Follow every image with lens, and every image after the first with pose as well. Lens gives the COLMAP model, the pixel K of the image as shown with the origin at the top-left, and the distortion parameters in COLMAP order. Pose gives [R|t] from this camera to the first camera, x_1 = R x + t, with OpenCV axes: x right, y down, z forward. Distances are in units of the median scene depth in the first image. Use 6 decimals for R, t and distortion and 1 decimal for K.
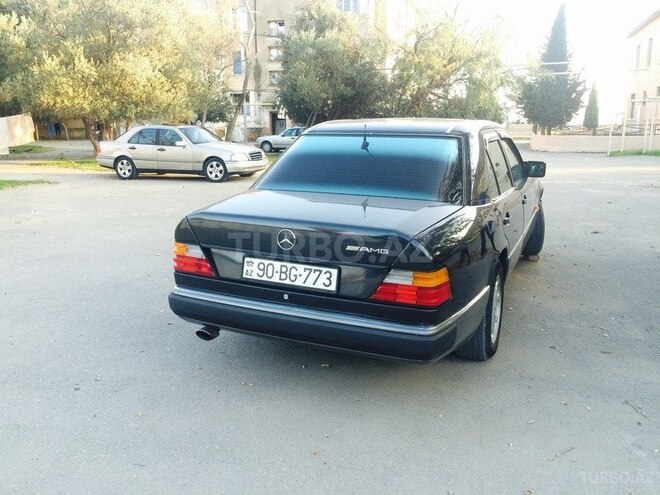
lens RADIAL K [[569.0, 0, 334.2], [0, 569.0, 248.6], [0, 0, 1]] dist [0.068292, -0.075176]
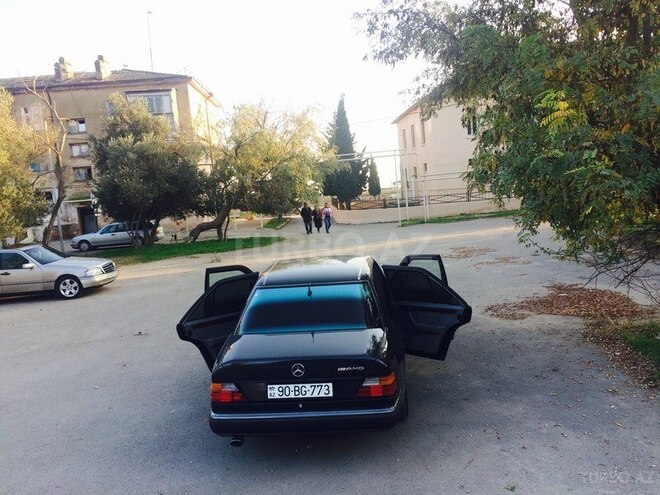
lens RADIAL K [[569.0, 0, 335.2], [0, 569.0, 245.6], [0, 0, 1]] dist [0.068292, -0.075176]
pose [[0.935988, -0.107671, 0.335160, -0.071378], [0.148781, 0.983859, -0.099426, -0.027126], [-0.319045, 0.142927, 0.936900, -0.087978]]
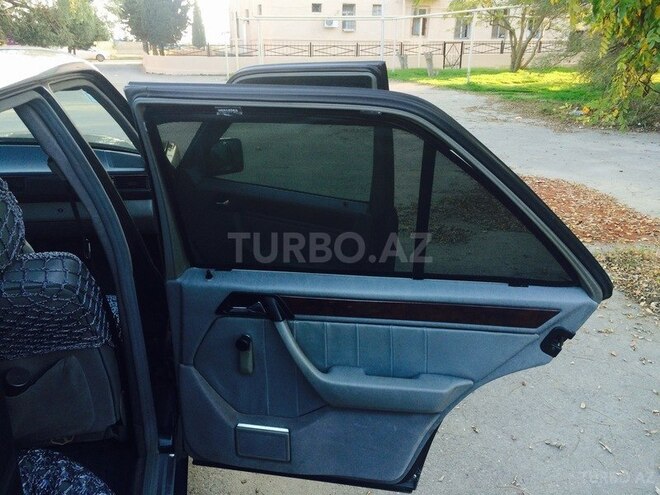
lens RADIAL K [[569.0, 0, 329.2], [0, 569.0, 249.9], [0, 0, 1]] dist [0.068292, -0.075176]
pose [[0.809264, -0.195797, 0.553856, 0.033245], [0.119494, 0.977975, 0.171133, -0.032553], [-0.575164, -0.072309, 0.814836, 0.130322]]
